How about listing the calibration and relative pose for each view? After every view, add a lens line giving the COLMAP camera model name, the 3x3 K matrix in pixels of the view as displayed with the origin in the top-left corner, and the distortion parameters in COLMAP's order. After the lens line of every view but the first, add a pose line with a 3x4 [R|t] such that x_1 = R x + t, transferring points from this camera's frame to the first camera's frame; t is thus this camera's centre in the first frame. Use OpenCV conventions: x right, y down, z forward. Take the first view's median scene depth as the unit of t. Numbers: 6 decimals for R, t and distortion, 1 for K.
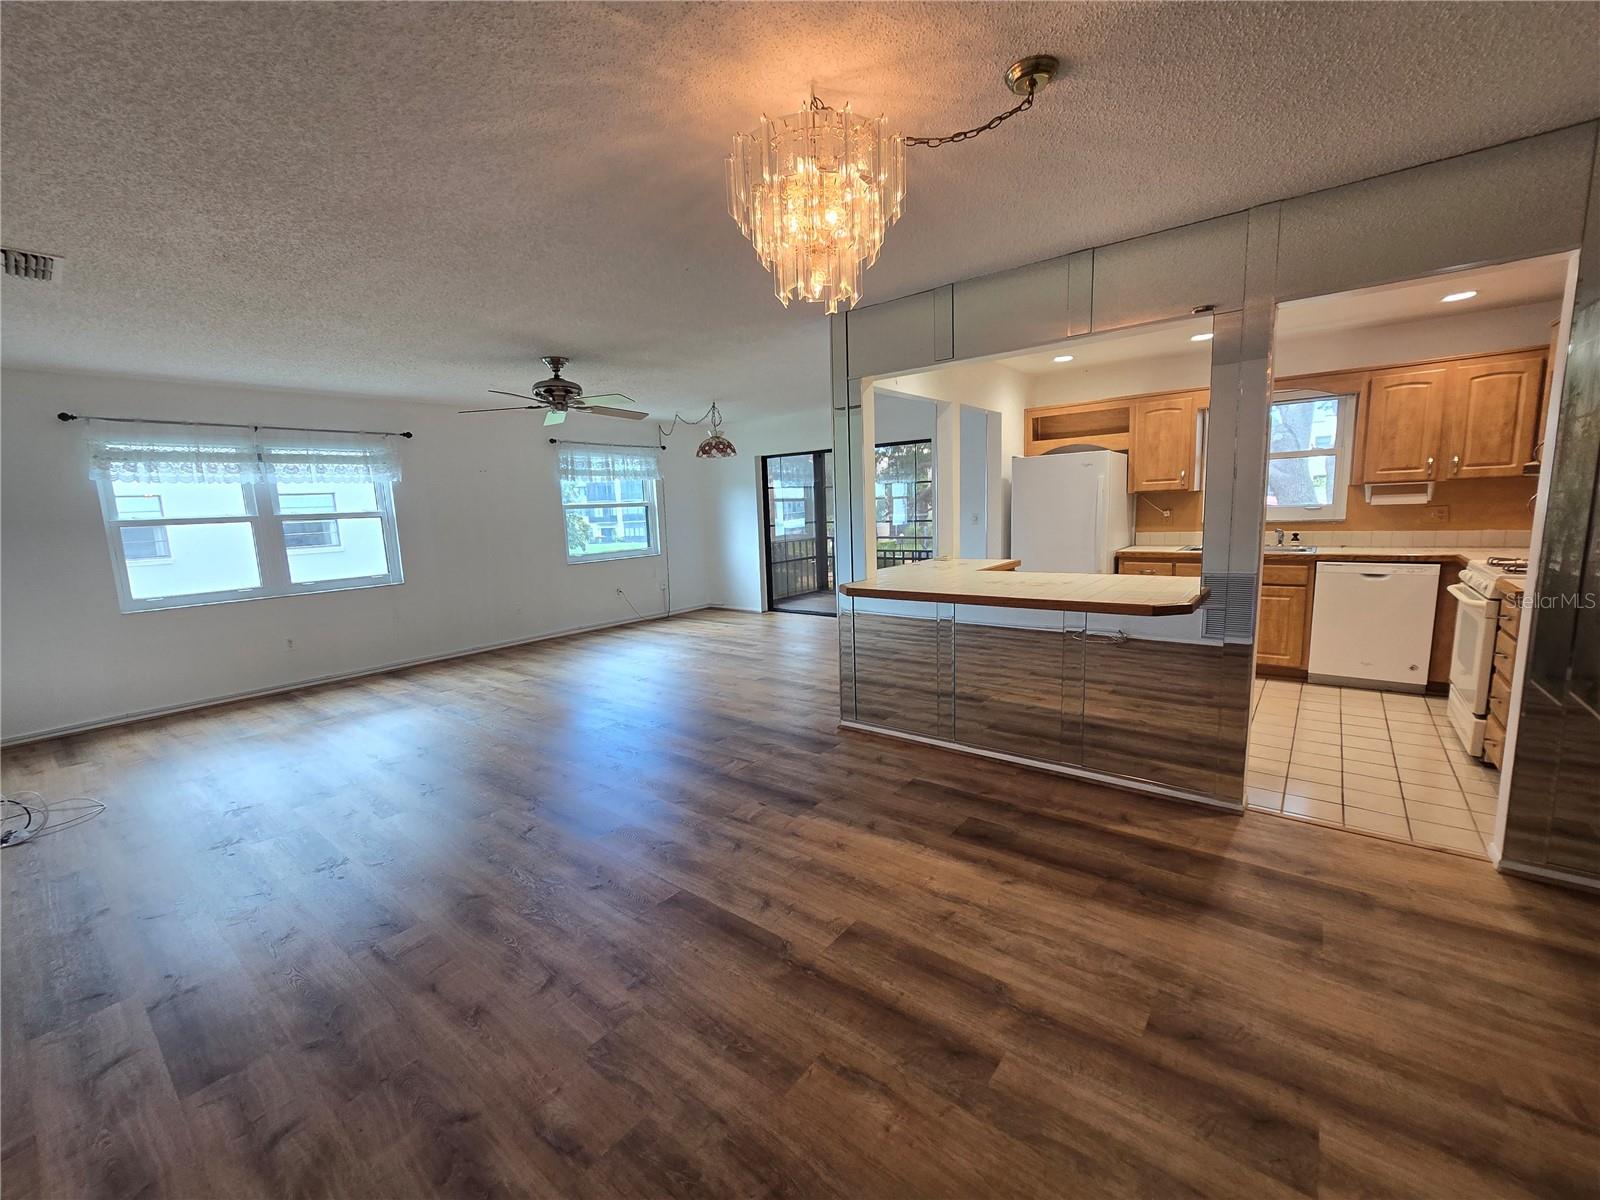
lens RADIAL K [[656.7, 0, 798.2], [0, 656.7, 598.9], [0, 0, 1]] dist [-0.003031, 0.000061]
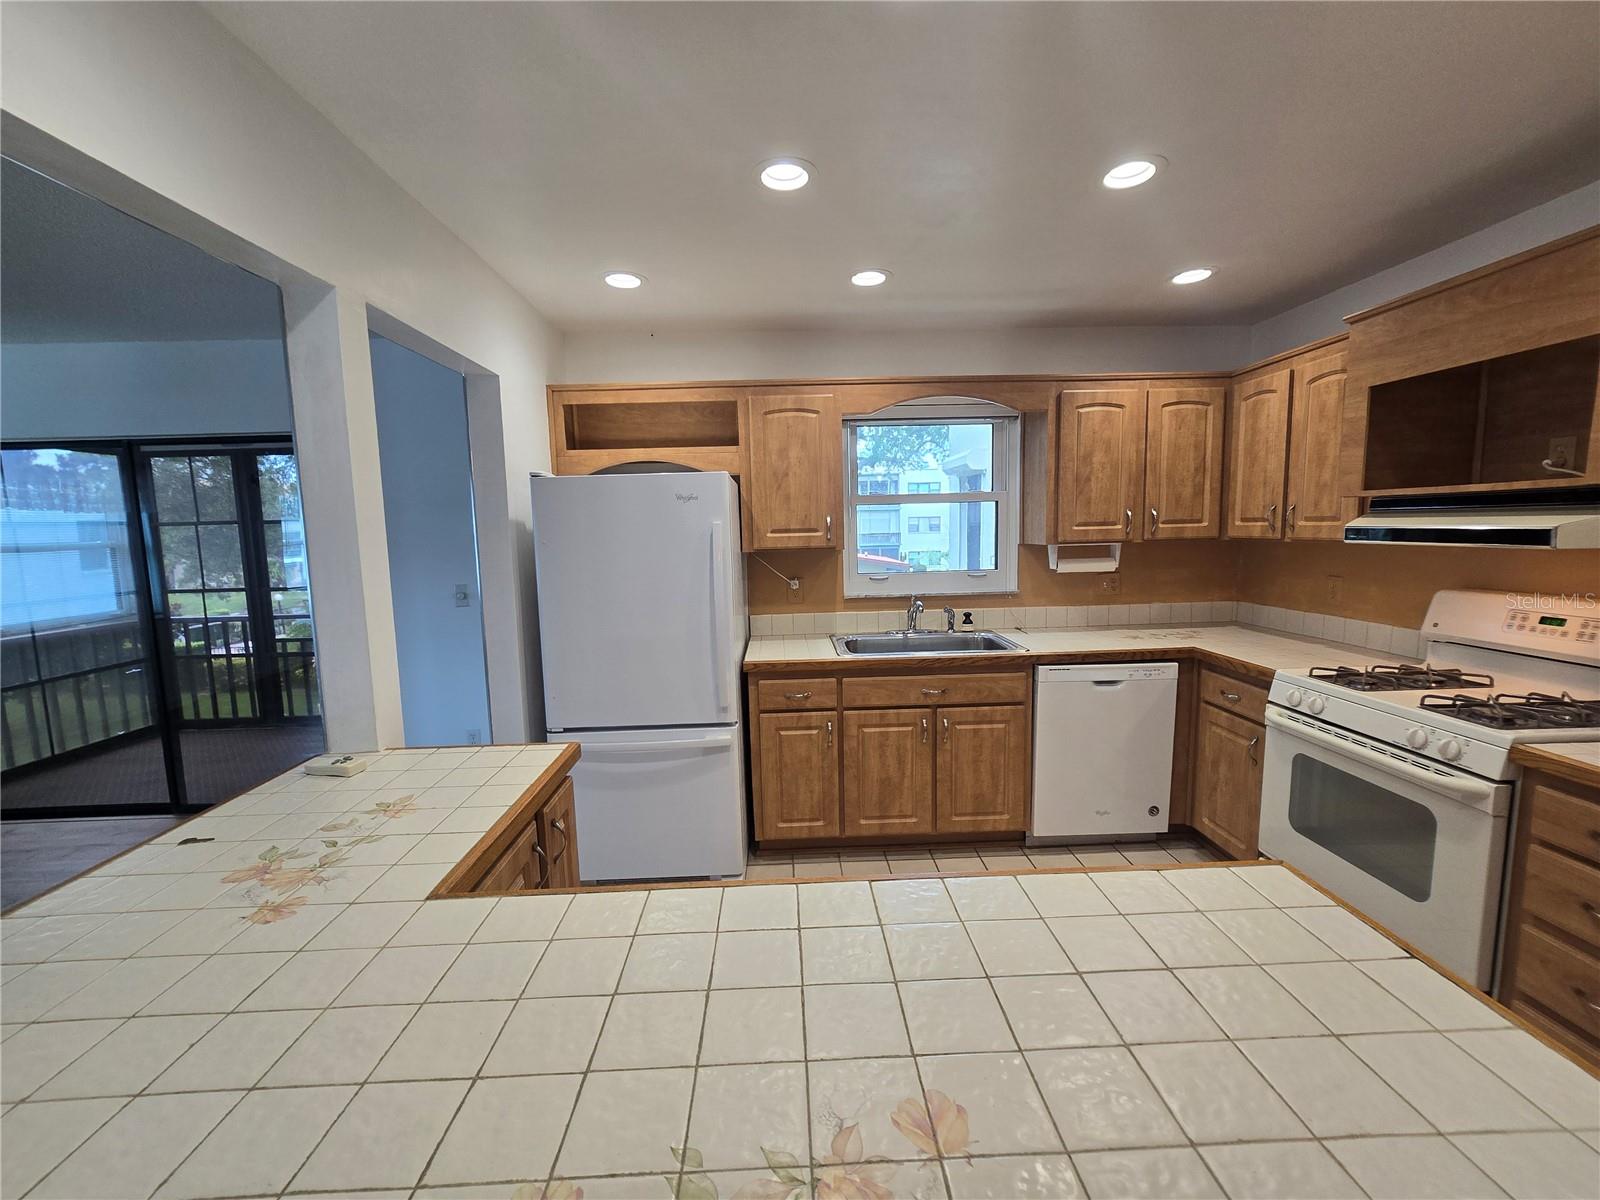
lens RADIAL K [[656.7, 0, 802.1], [0, 656.7, 601.0], [0, 0, 1]] dist [-0.003031, 0.000061]
pose [[0.761690, -0.048767, 0.646104, 0.201668], [0.085076, 0.996058, -0.025115, -0.117572], [-0.642332, 0.074098, 0.762836, 0.631289]]
